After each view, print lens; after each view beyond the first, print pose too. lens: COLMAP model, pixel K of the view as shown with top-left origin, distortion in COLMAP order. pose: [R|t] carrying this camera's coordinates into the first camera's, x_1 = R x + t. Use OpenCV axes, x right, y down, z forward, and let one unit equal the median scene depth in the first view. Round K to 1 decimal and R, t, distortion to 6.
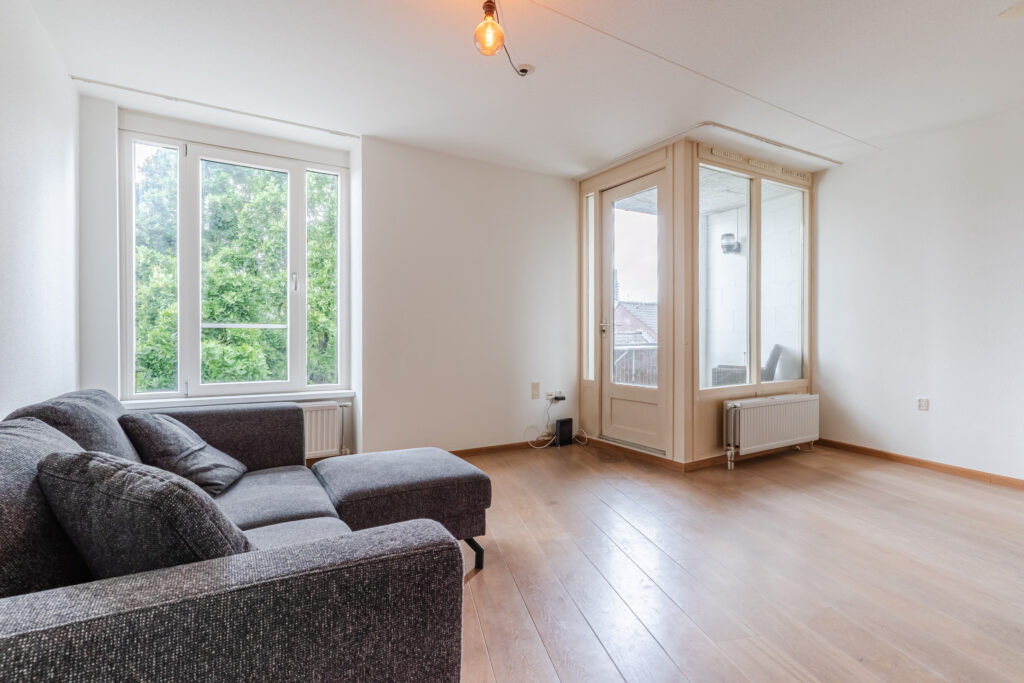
lens RADIAL K [[491.4, 0, 511.7], [0, 491.4, 346.1], [0, 0, 1]] dist [0.002252, 0.000491]
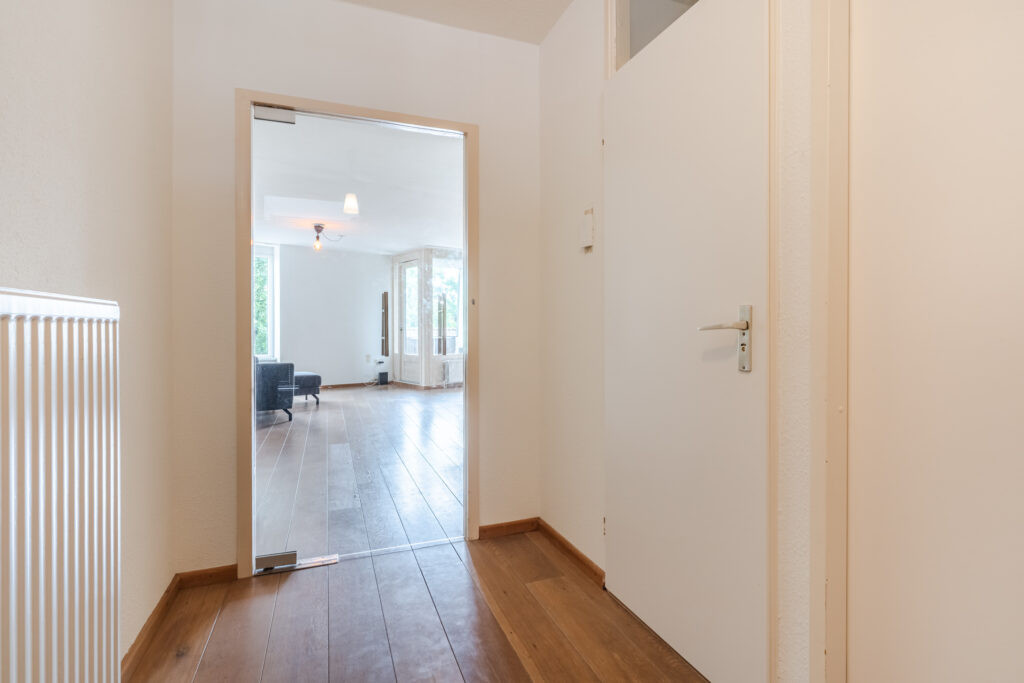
lens RADIAL K [[494.3, 0, 511.0], [0, 494.3, 338.4], [0, 0, 1]] dist [0.000772, -0.000275]
pose [[0.990606, -0.003572, 0.136699, 0.364065], [0.004712, 0.999957, -0.008014, 0.025734], [-0.136665, 0.008583, 0.990580, -1.161326]]
